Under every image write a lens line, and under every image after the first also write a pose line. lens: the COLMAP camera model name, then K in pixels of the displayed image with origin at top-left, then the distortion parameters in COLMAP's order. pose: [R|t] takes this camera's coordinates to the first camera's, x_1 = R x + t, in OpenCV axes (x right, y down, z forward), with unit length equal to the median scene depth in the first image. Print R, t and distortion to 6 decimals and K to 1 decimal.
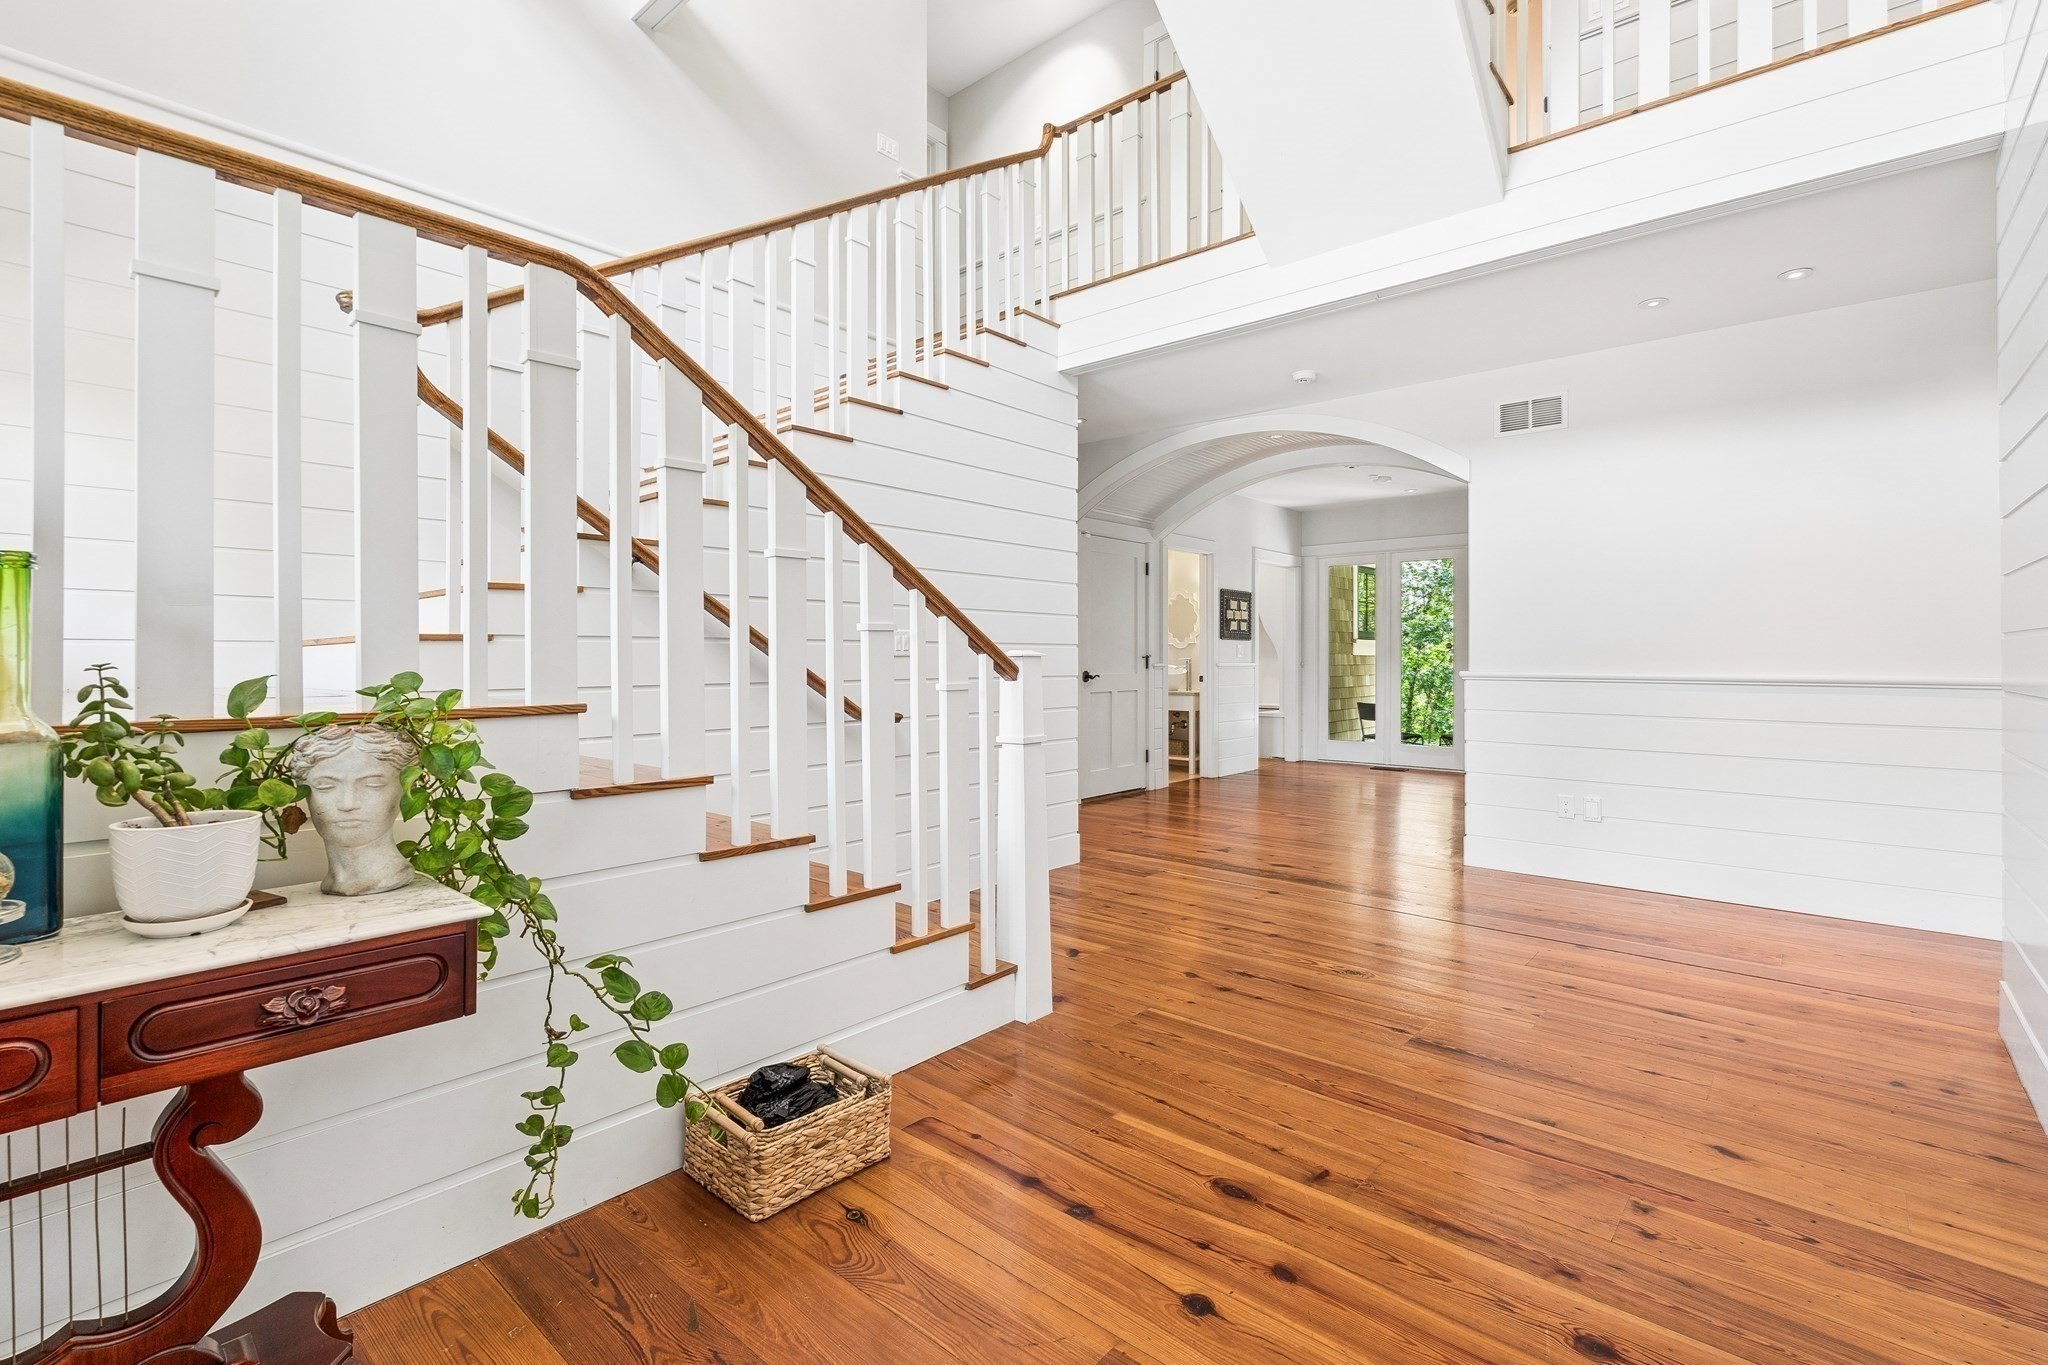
lens RADIAL K [[913.8, 0, 1015.0], [0, 913.8, 669.4], [0, 0, 1]] dist [-0.000437, -0.000009]
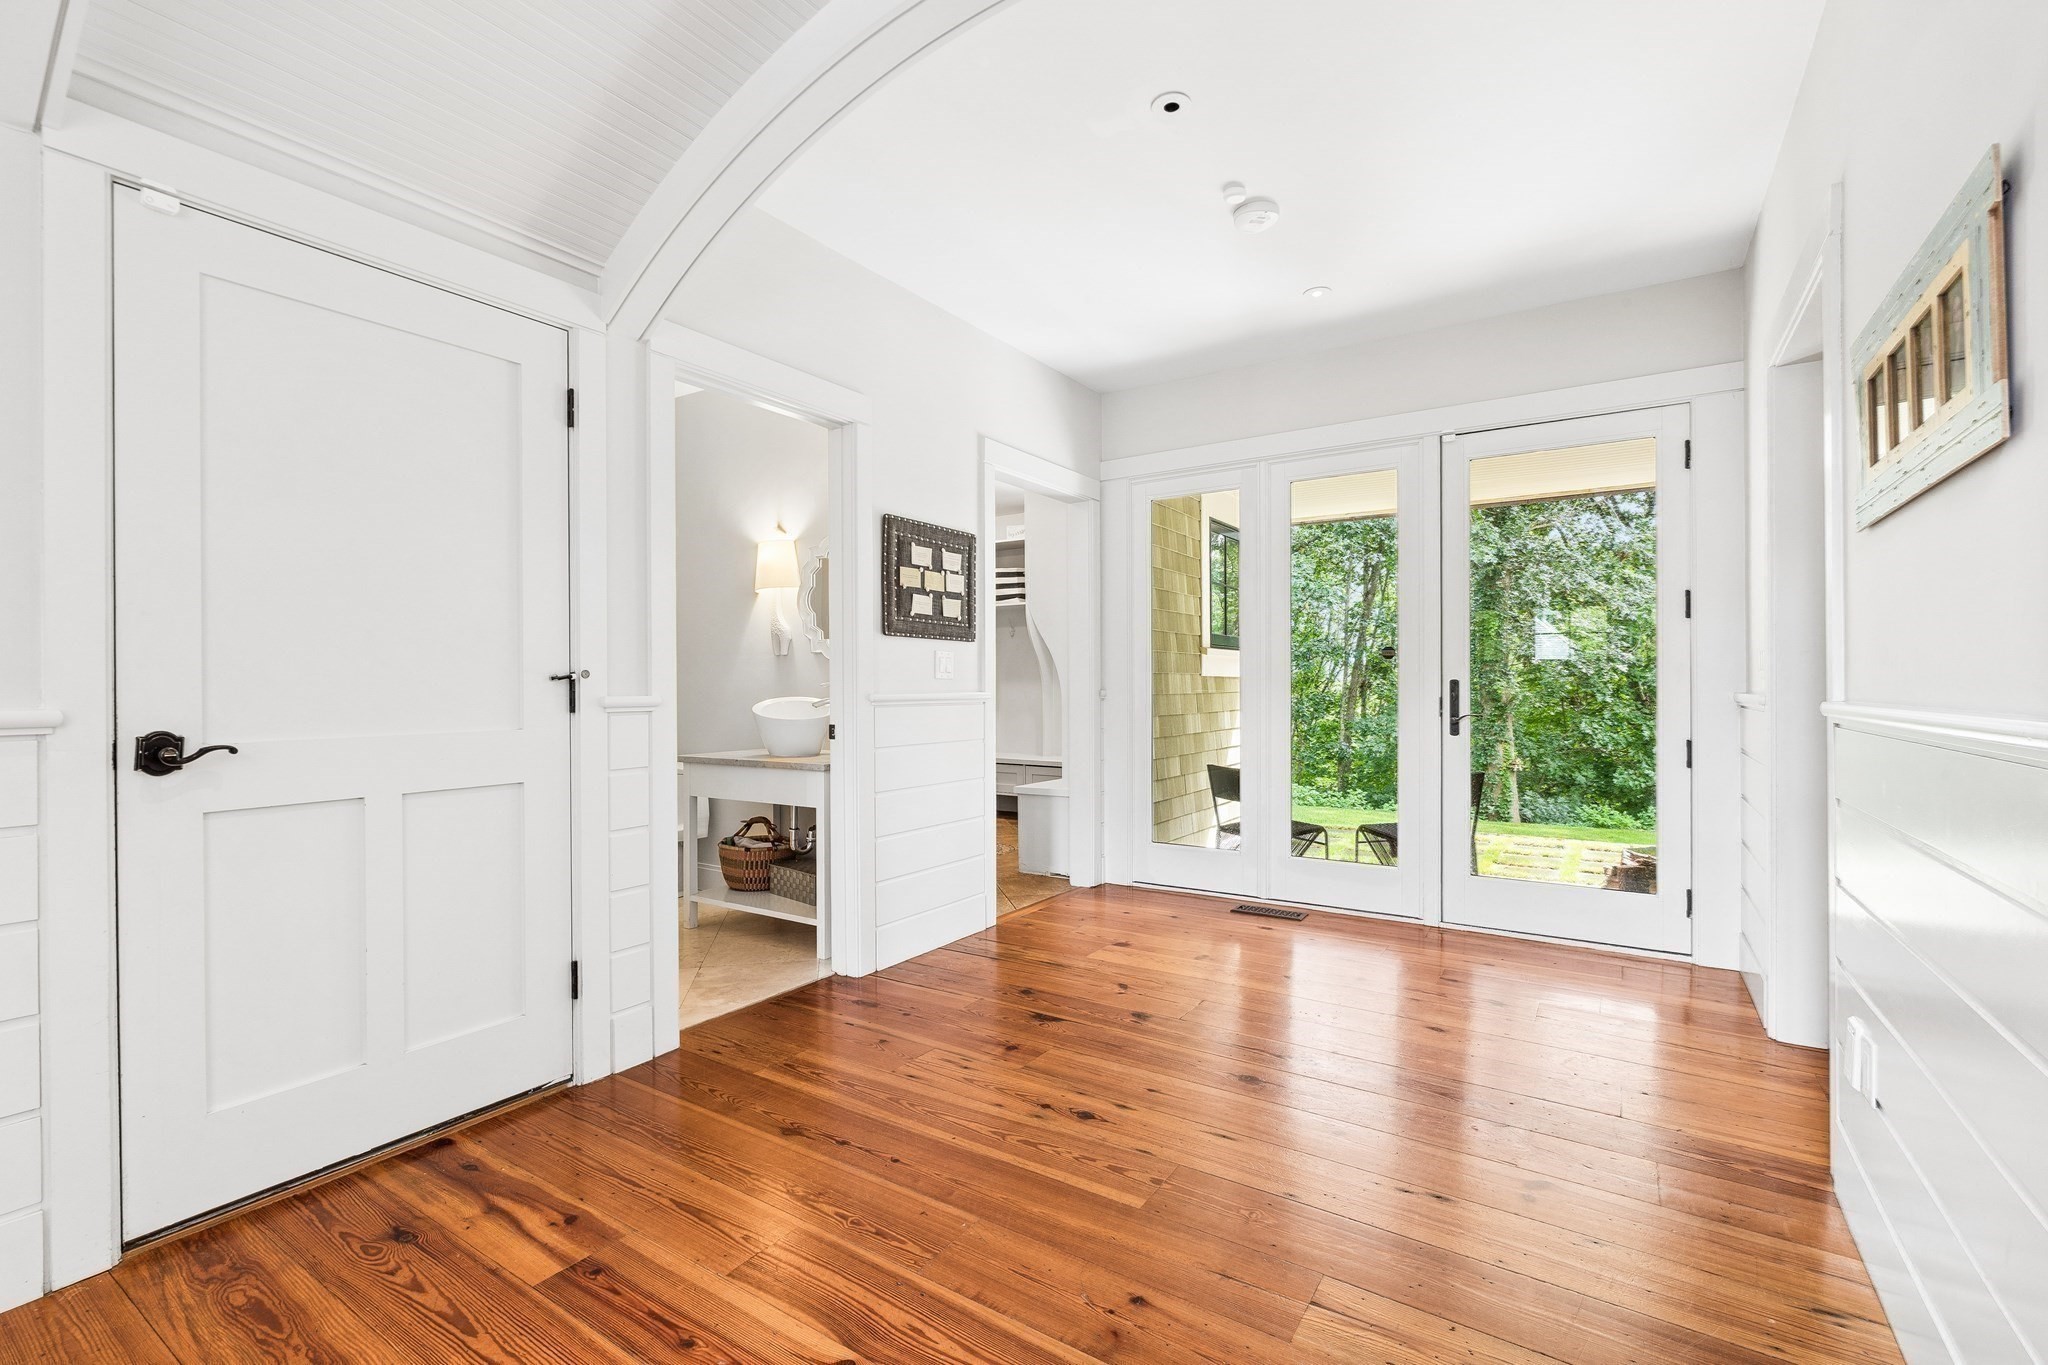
lens RADIAL K [[913.8, 0, 1027.0], [0, 913.8, 680.8], [0, 0, 1]] dist [-0.000437, -0.000009]
pose [[0.989095, 0.003984, 0.147228, 0.227339], [-0.002461, 0.999942, -0.010525, -0.008444], [-0.147261, 0.010048, 0.989047, 0.578150]]
